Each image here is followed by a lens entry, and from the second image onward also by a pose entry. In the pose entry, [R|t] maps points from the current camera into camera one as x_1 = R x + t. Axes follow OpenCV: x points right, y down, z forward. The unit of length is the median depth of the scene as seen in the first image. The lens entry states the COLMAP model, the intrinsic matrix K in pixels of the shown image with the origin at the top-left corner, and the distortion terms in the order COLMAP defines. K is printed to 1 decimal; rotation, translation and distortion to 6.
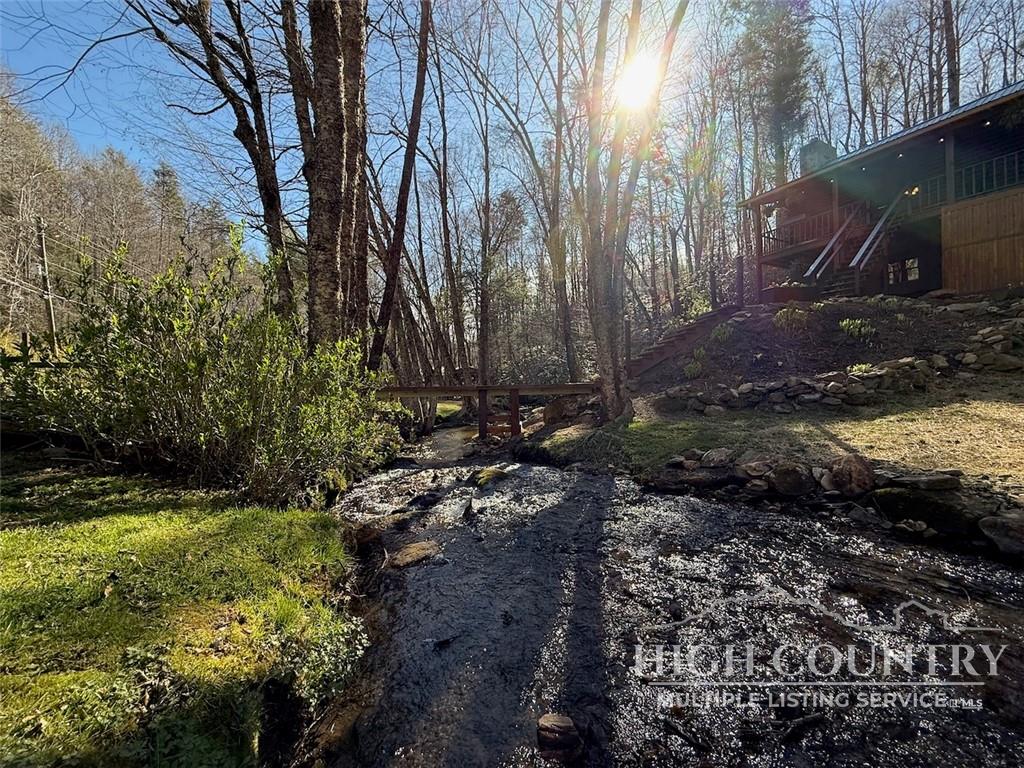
lens RADIAL K [[411.3, 0, 506.8], [0, 411.3, 381.1], [0, 0, 1]] dist [0.002692, 0.000242]
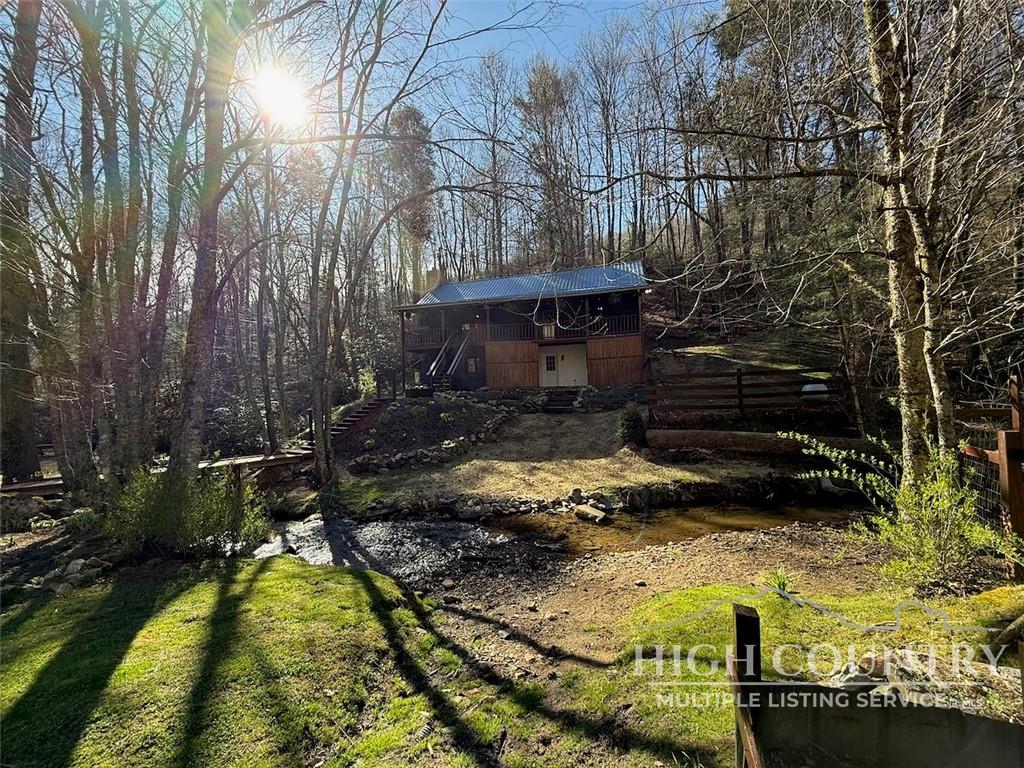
lens RADIAL K [[411.3, 0, 514.2], [0, 411.3, 382.7], [0, 0, 1]] dist [0.002692, 0.000242]
pose [[0.682576, 0.026953, 0.730317, -0.492109], [0.007305, 0.999018, -0.043697, -0.257647], [-0.730778, 0.035162, 0.681709, -0.760371]]
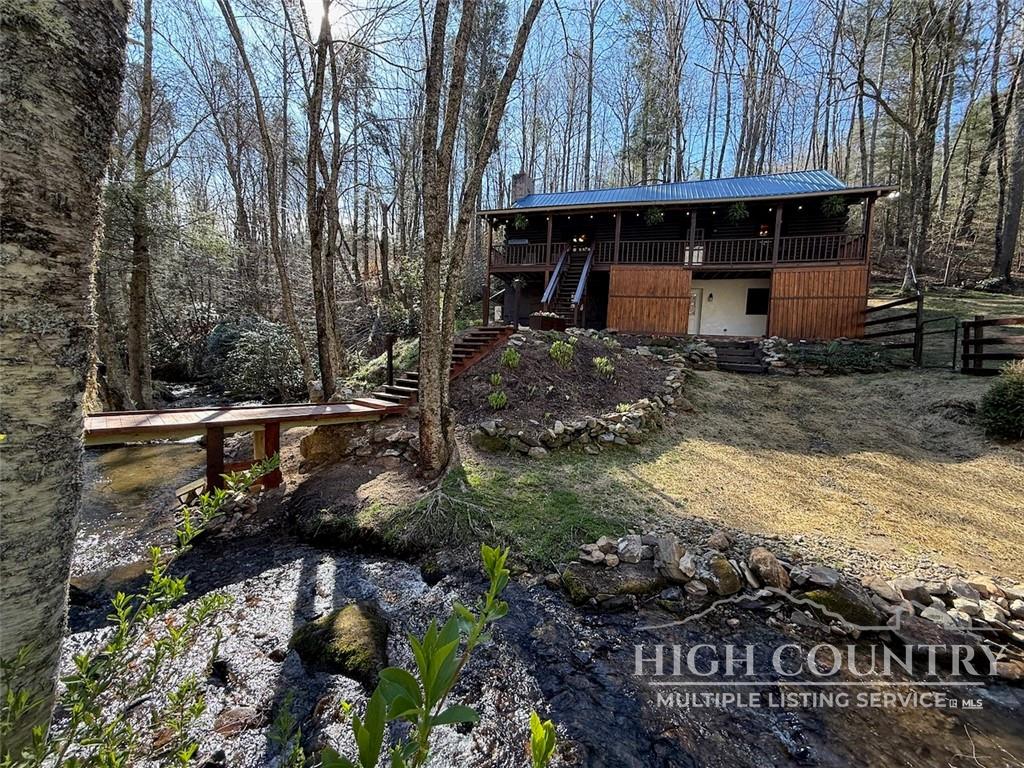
lens RADIAL K [[411.3, 0, 511.4], [0, 411.3, 384.6], [0, 0, 1]] dist [0.002692, 0.000242]
pose [[0.723112, 0.005386, 0.690710, -0.243545], [-0.067429, 0.995744, 0.062828, -0.160068], [-0.687432, -0.092005, 0.720397, 0.367564]]
